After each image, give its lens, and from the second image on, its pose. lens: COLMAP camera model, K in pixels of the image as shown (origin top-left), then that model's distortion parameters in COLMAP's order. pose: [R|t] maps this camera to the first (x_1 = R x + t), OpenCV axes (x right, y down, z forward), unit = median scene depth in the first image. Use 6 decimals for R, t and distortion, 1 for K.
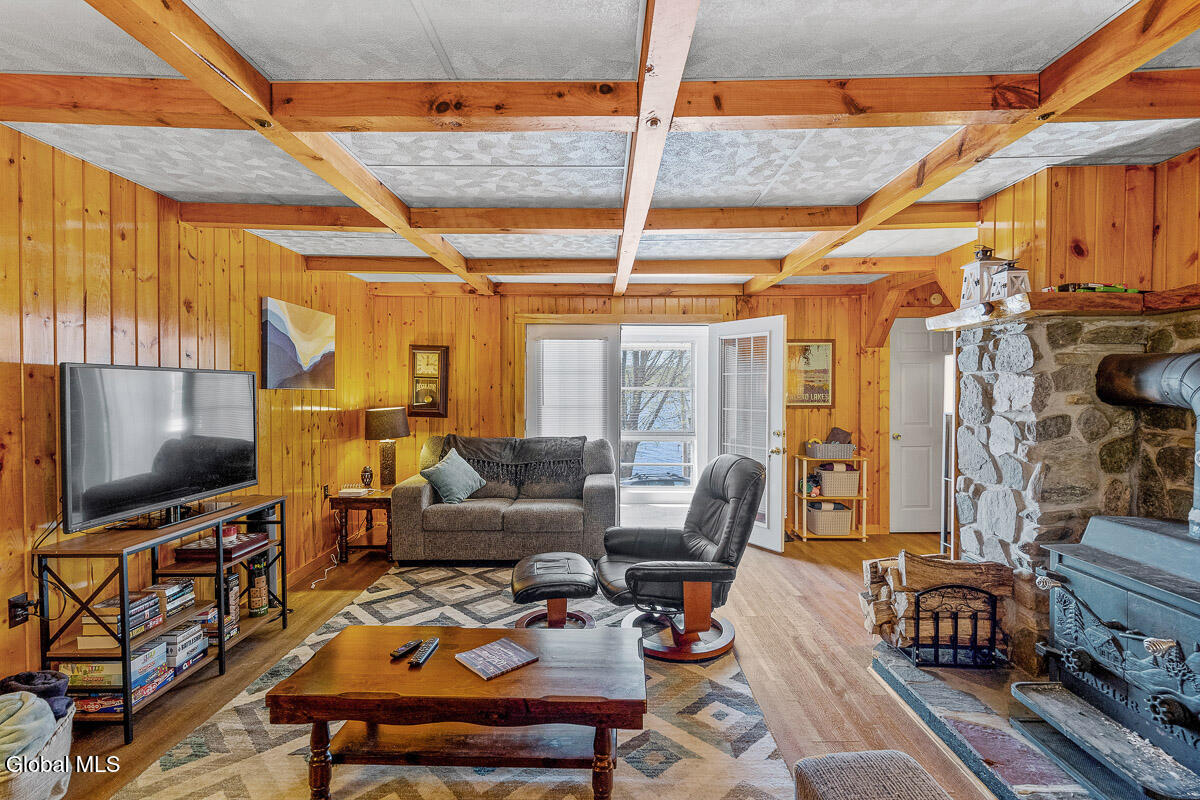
lens RADIAL K [[555.8, 0, 602.7], [0, 555.8, 395.5], [0, 0, 1]] dist [0.002962, 0.001824]
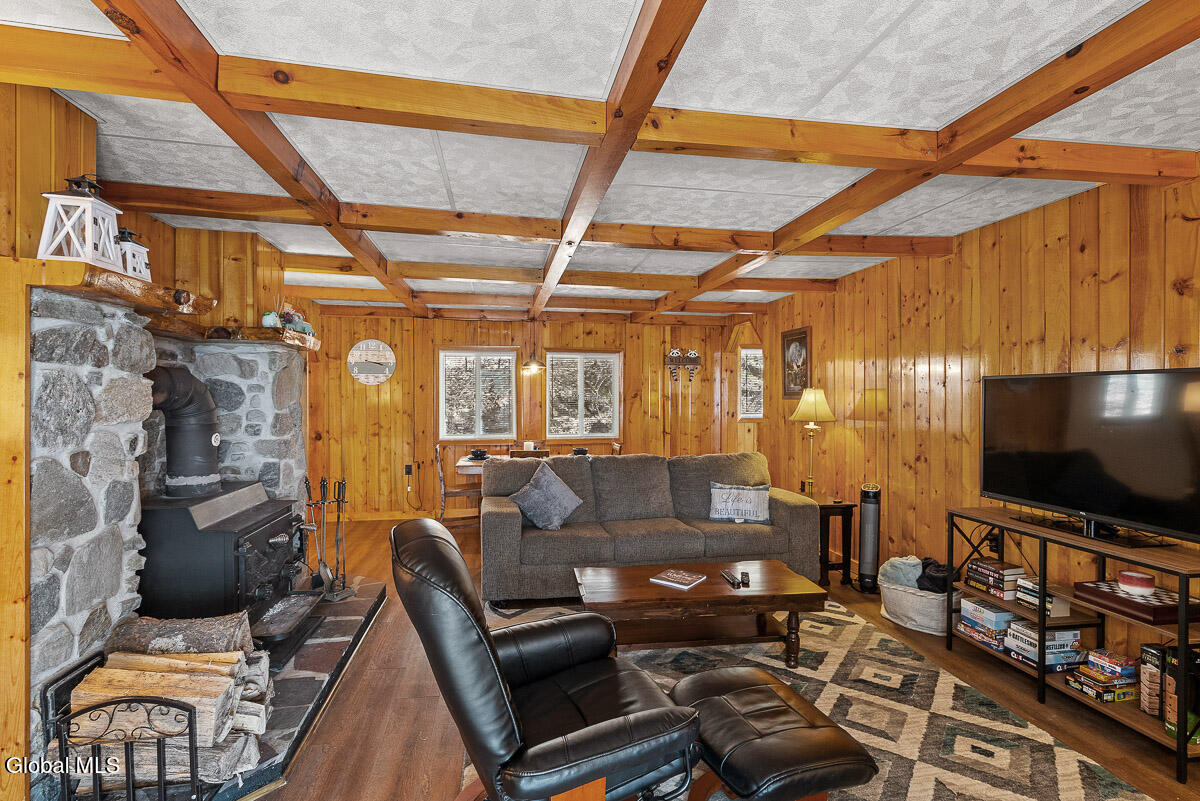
lens RADIAL K [[555.8, 0, 600.8], [0, 555.8, 397.7], [0, 0, 1]] dist [0.002962, 0.001824]
pose [[-0.983682, 0.002804, -0.179895, 0.182891], [0.000212, 0.999896, 0.014431, -0.018243], [0.179917, 0.014157, -0.983580, 1.595180]]
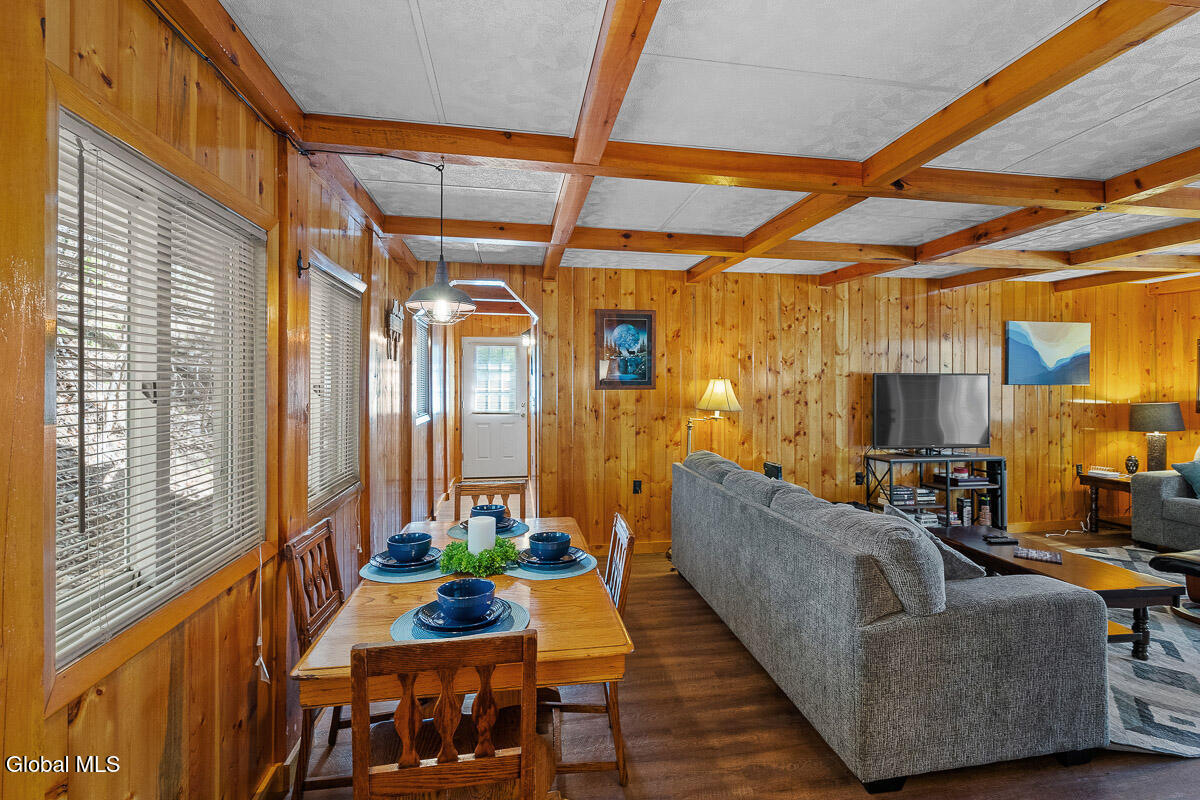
lens RADIAL K [[555.8, 0, 606.6], [0, 555.8, 387.0], [0, 0, 1]] dist [0.002962, 0.001824]
pose [[0.162489, 0.007327, -0.986683, 0.774612], [-0.011171, 0.999922, 0.005585, -0.002946], [0.986647, 0.010114, 0.162558, -0.309740]]
